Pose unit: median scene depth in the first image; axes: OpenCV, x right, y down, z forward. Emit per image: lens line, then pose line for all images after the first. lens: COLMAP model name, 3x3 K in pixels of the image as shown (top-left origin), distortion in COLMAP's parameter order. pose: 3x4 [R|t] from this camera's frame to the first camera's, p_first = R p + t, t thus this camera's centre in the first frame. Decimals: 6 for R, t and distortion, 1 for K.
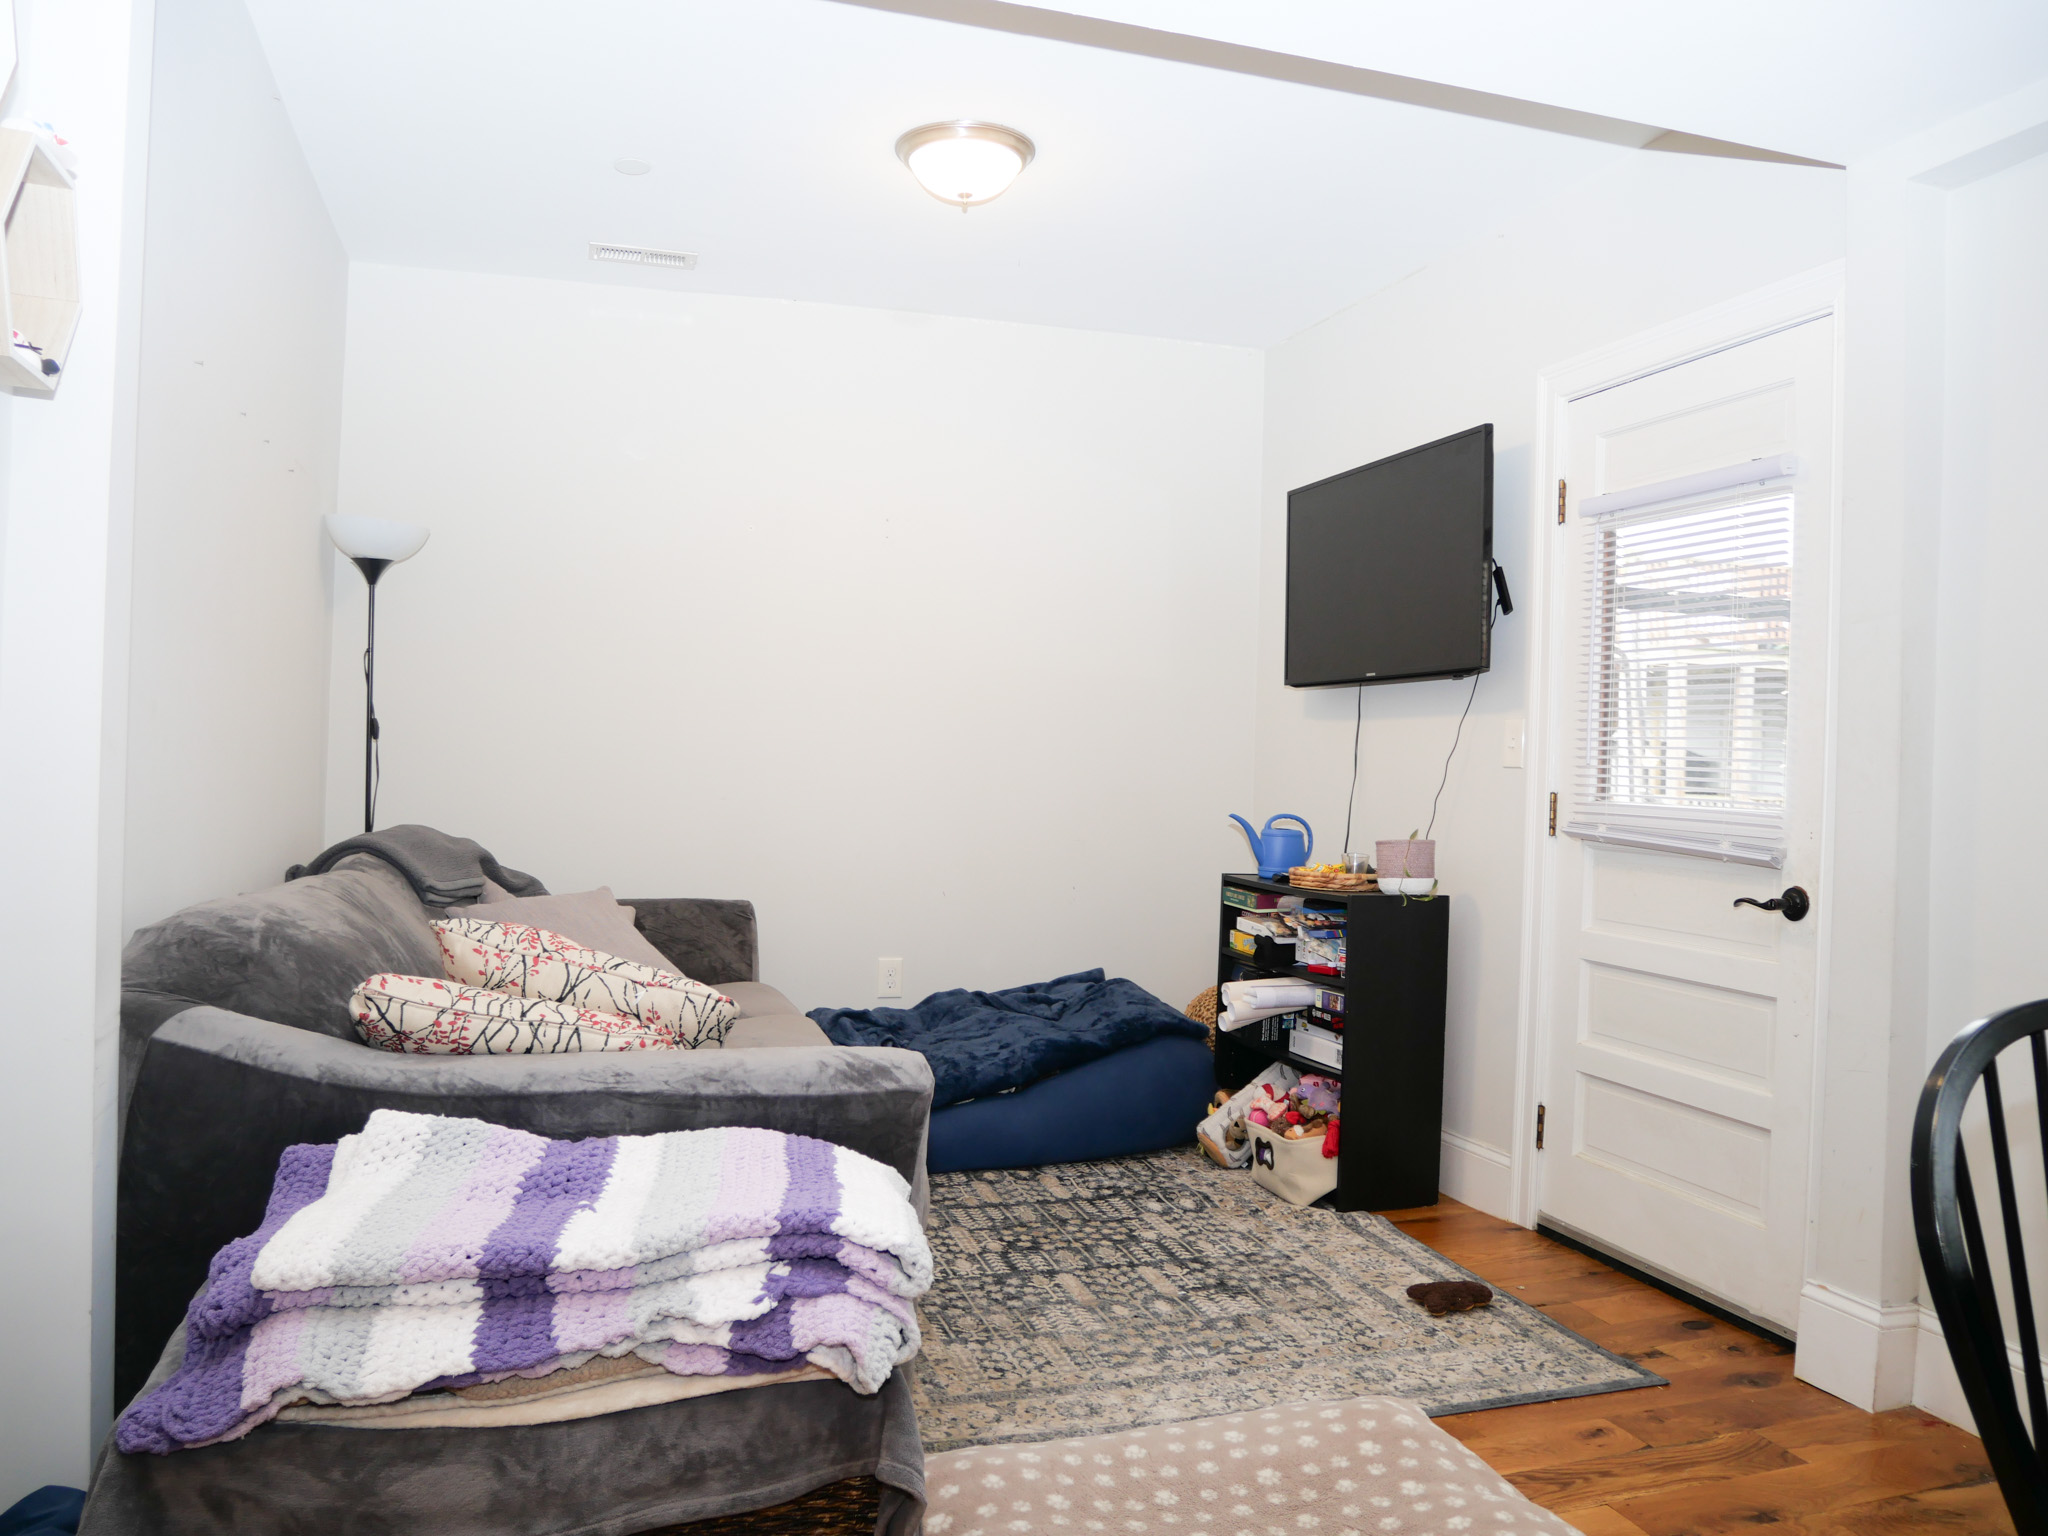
lens RADIAL K [[1512.6, 0, 1023.6], [0, 1512.6, 766.8], [0, 0, 1]] dist [-0.057751, 0.008662]
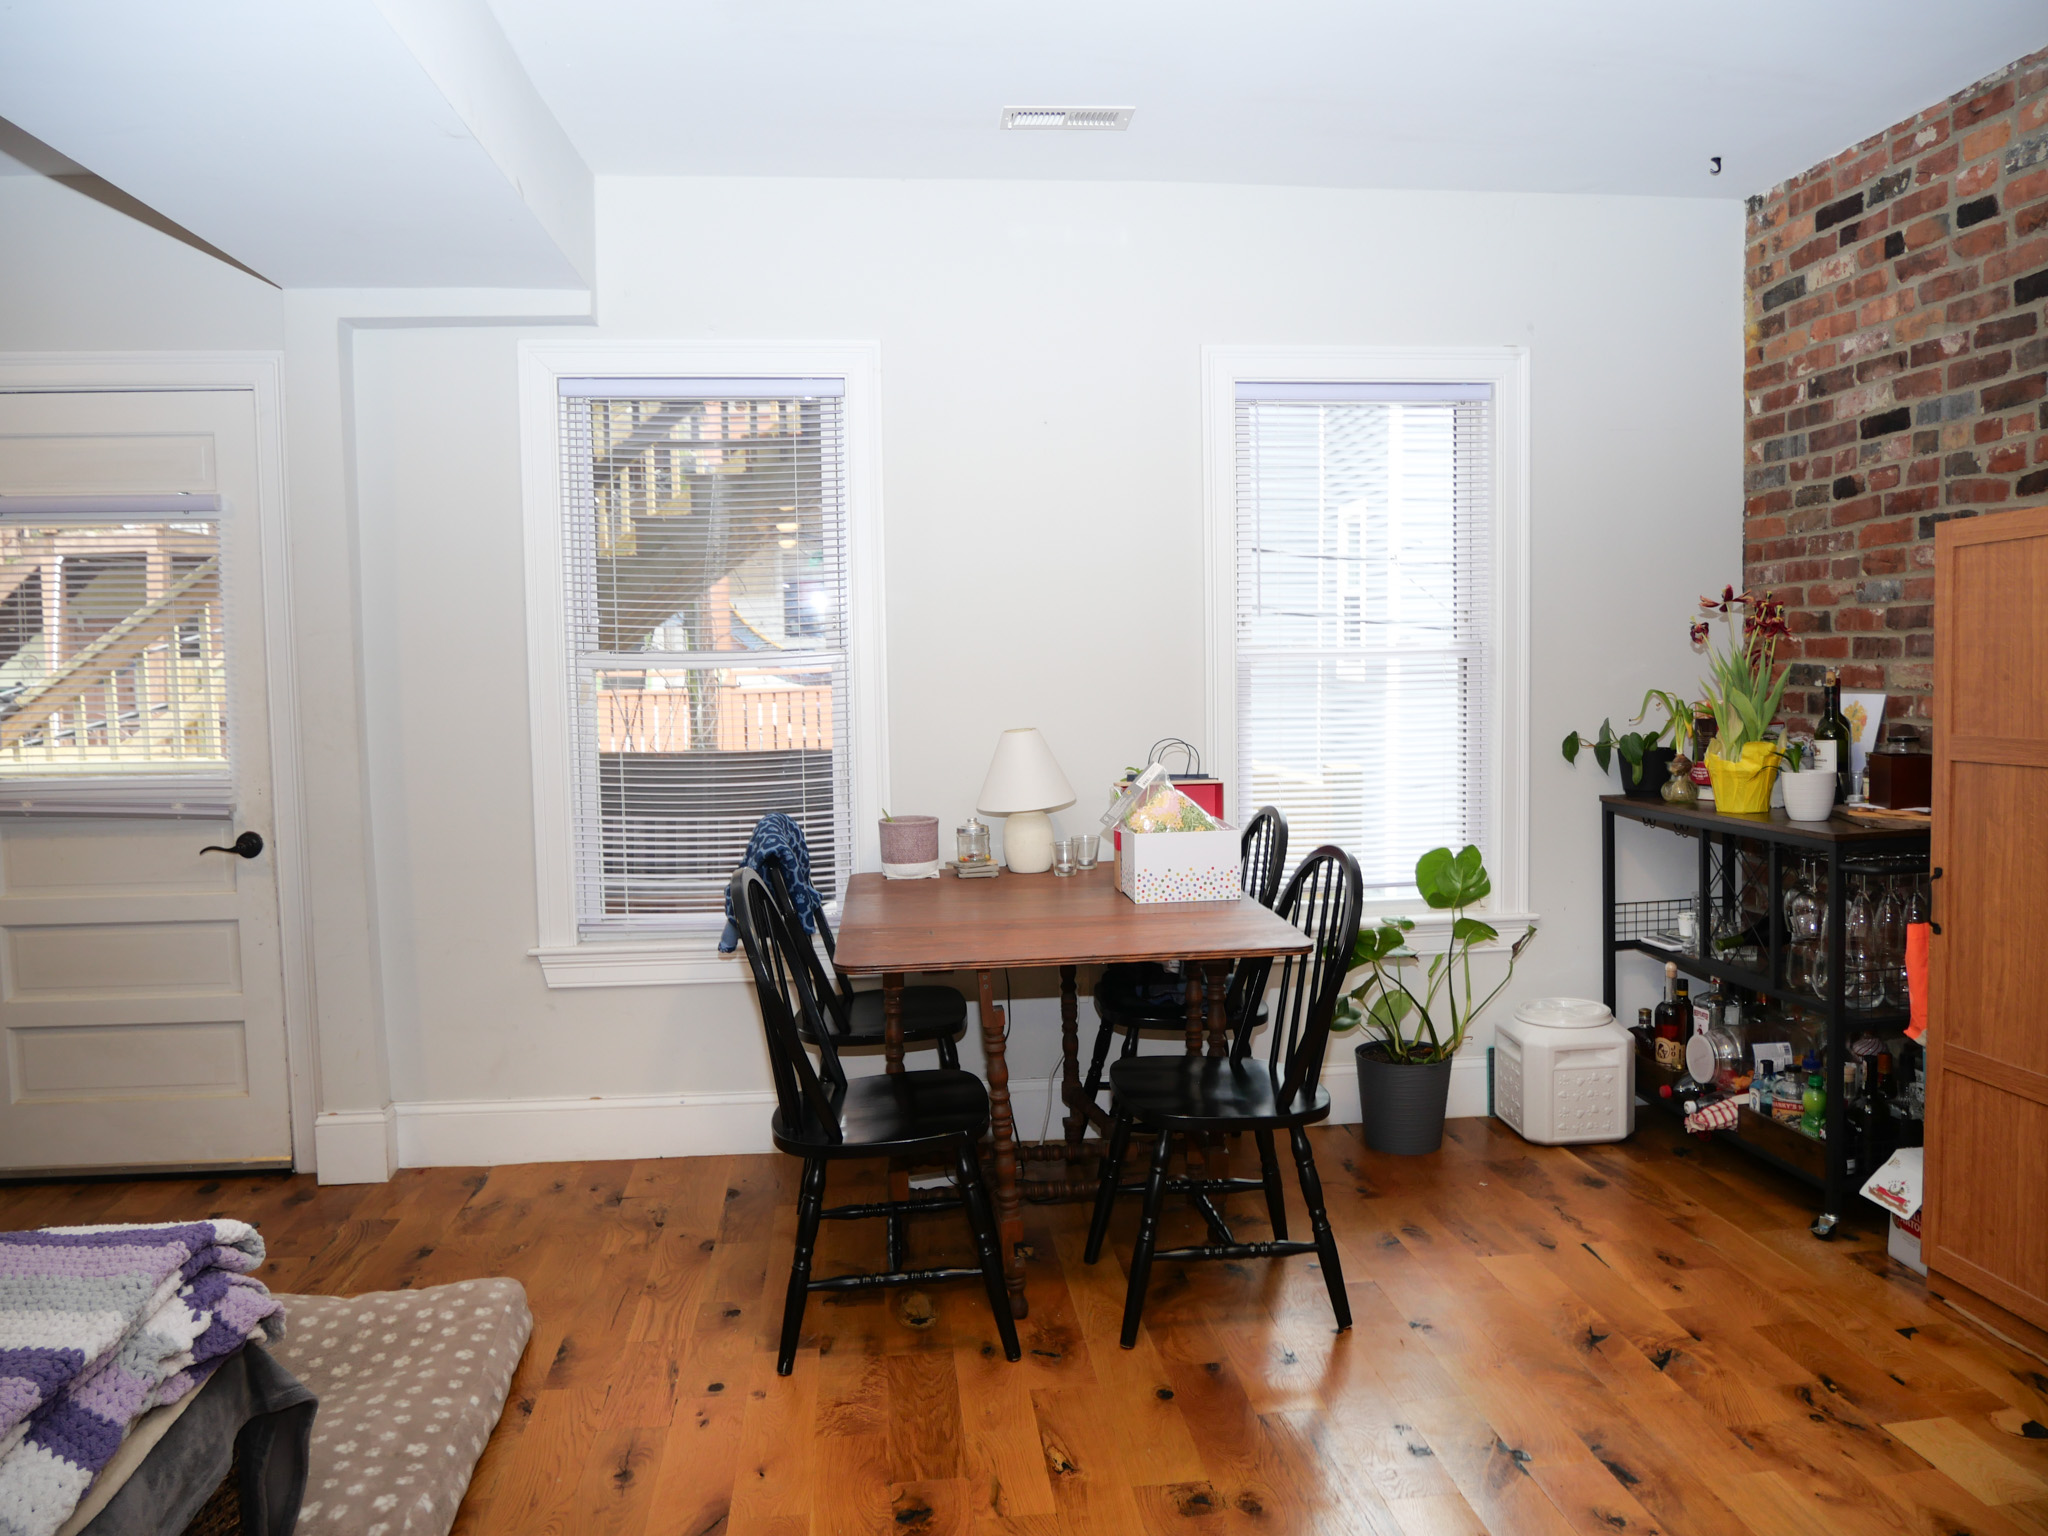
lens RADIAL K [[1512.6, 0, 1025.3], [0, 1512.6, 762.1], [0, 0, 1]] dist [-0.057751, 0.008662]
pose [[0.200241, -0.105875, 0.974009, -0.627143], [0.027237, 0.994361, 0.102488, -0.097910], [-0.979368, 0.006006, 0.201995, 0.073389]]
